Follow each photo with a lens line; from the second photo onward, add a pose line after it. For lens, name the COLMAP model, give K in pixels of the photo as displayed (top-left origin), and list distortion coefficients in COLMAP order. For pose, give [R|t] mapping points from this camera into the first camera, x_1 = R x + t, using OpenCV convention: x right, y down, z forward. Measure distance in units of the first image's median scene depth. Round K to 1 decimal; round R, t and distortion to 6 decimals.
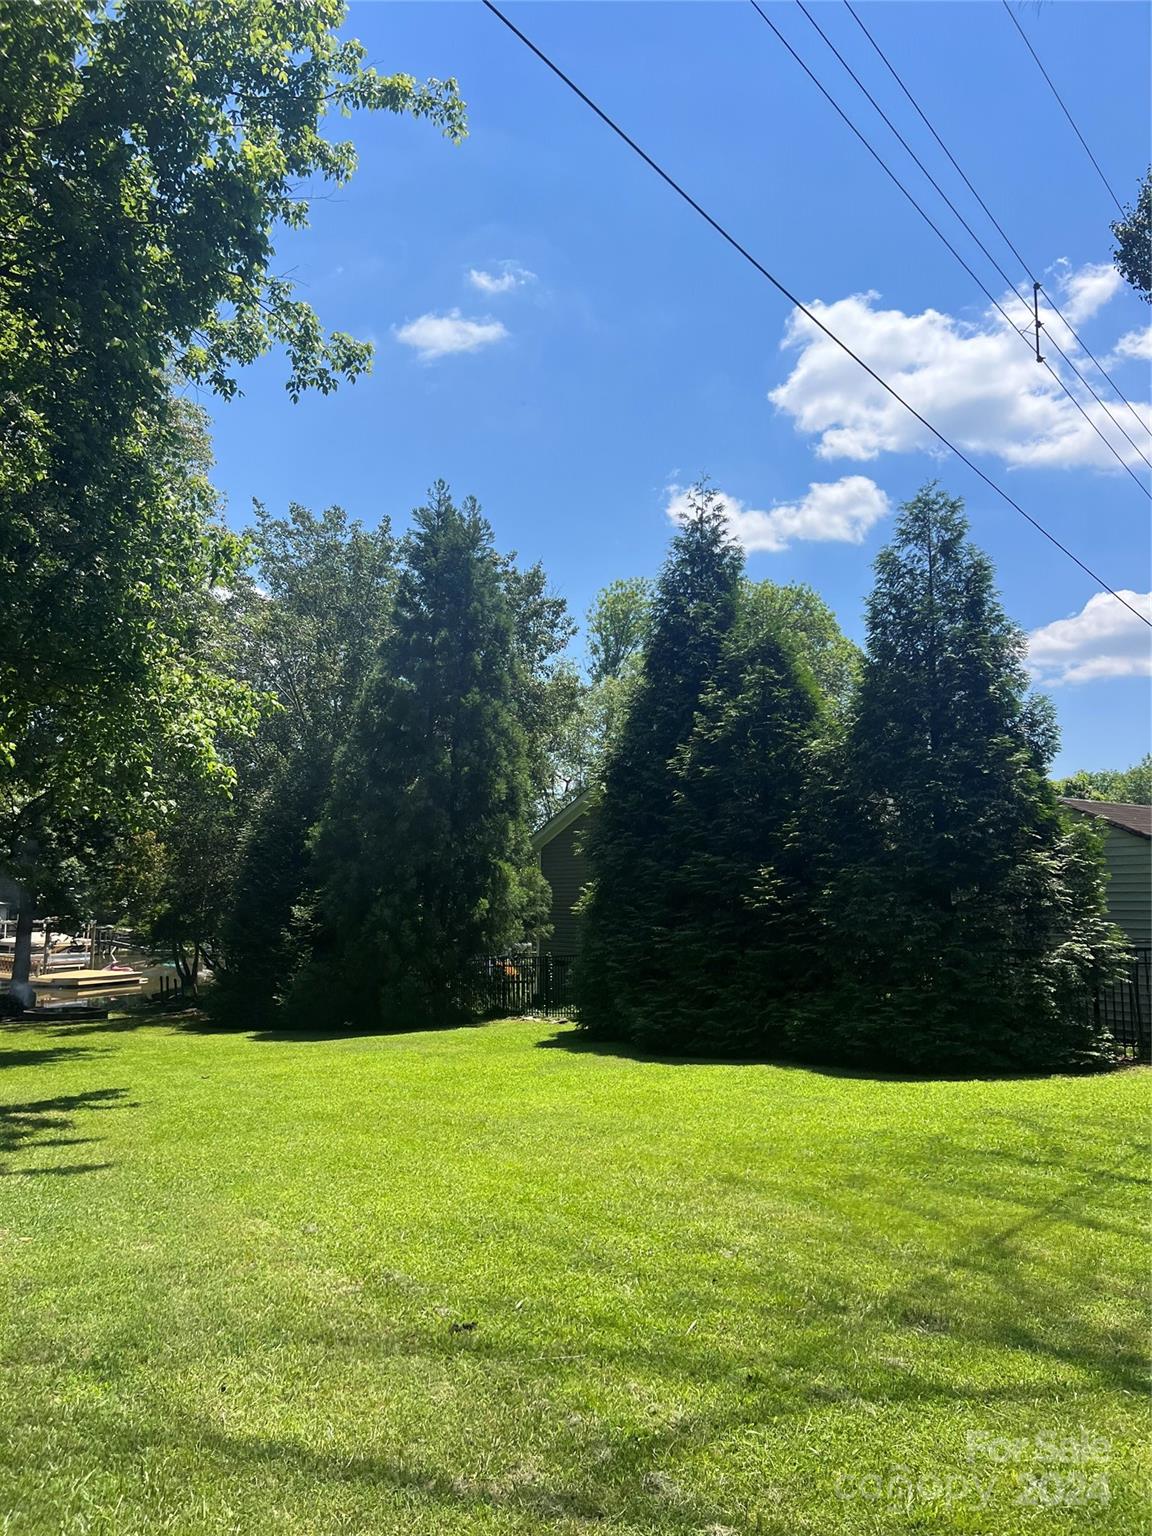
lens RADIAL K [[1171.8, 0, 600.2], [0, 1171.8, 754.1], [0, 0, 1]] dist [0.062028, -0.070779]
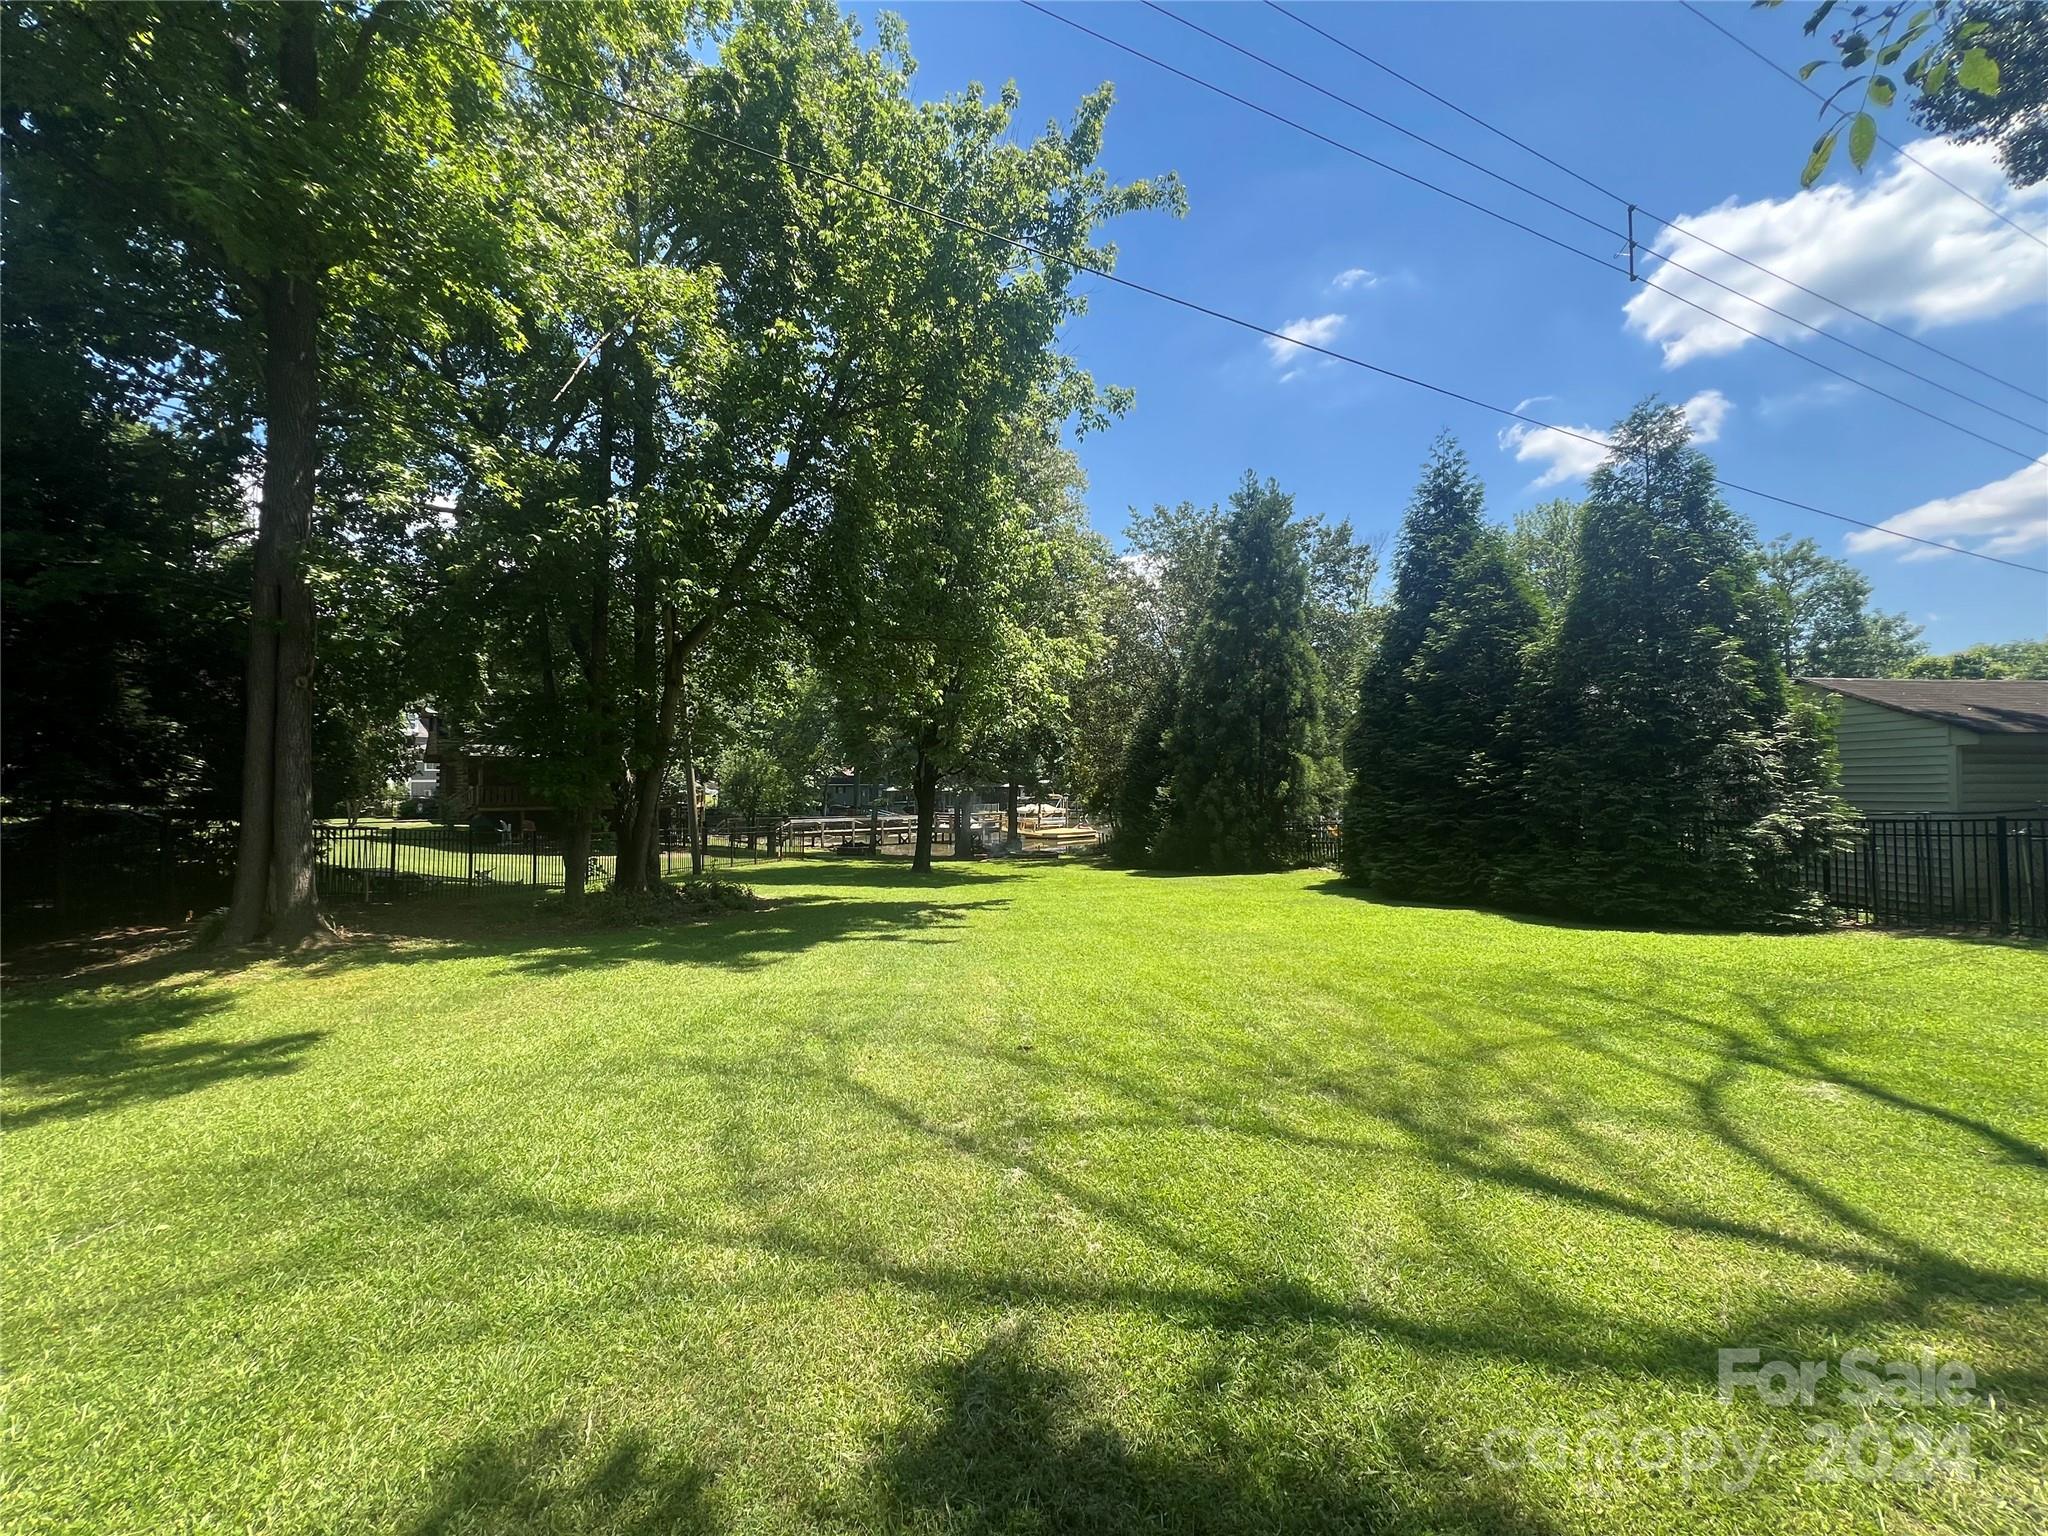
lens RADIAL K [[838.8, 0, 1017.2], [0, 838.8, 766.8], [0, 0, 1]] dist [-0.001552, -0.000408]
pose [[0.884028, -0.019718, -0.467017, 0.103111], [0.068211, 0.993857, 0.087156, 0.002015], [0.462429, -0.108904, 0.879943, 0.010322]]
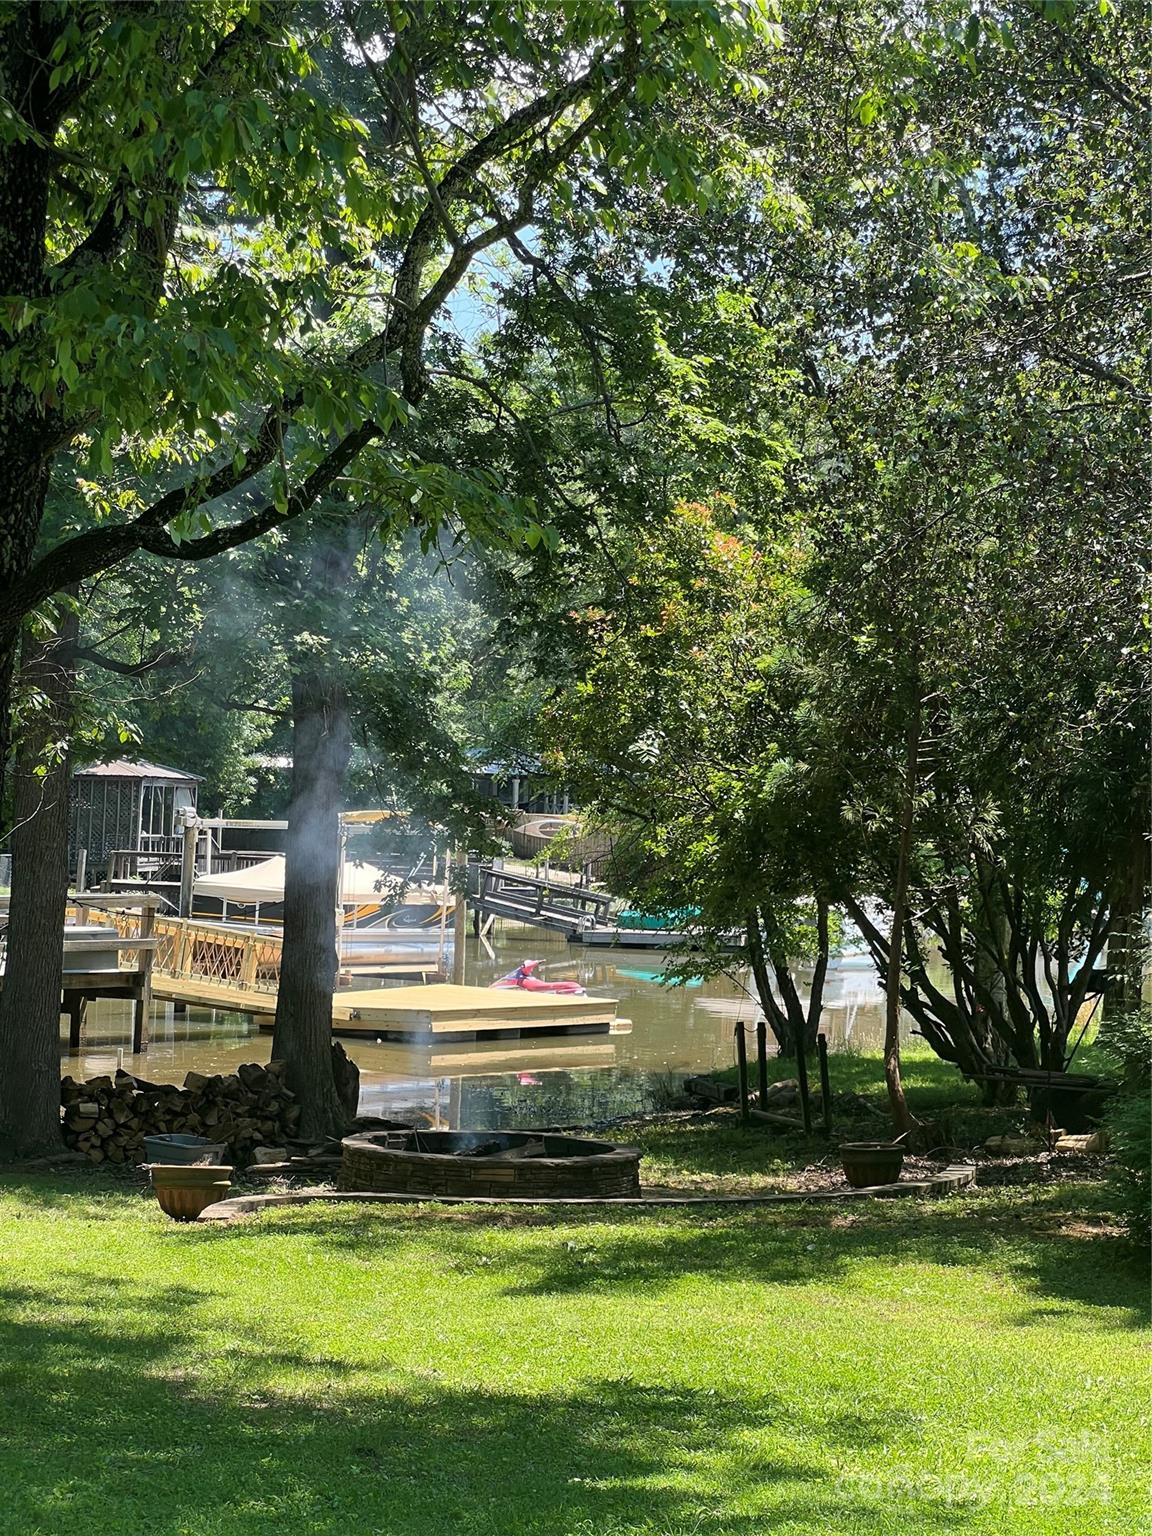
lens RADIAL K [[3450.3, 0, 580.8], [0, 3450.3, 768.9], [0, 0, 1]] dist [0.120024, 0.000000]
pose [[0.941243, 0.019990, -0.337139, -0.308871], [0.017009, 0.994174, 0.106434, 0.095917], [0.337302, -0.105914, 0.935419, 0.537103]]
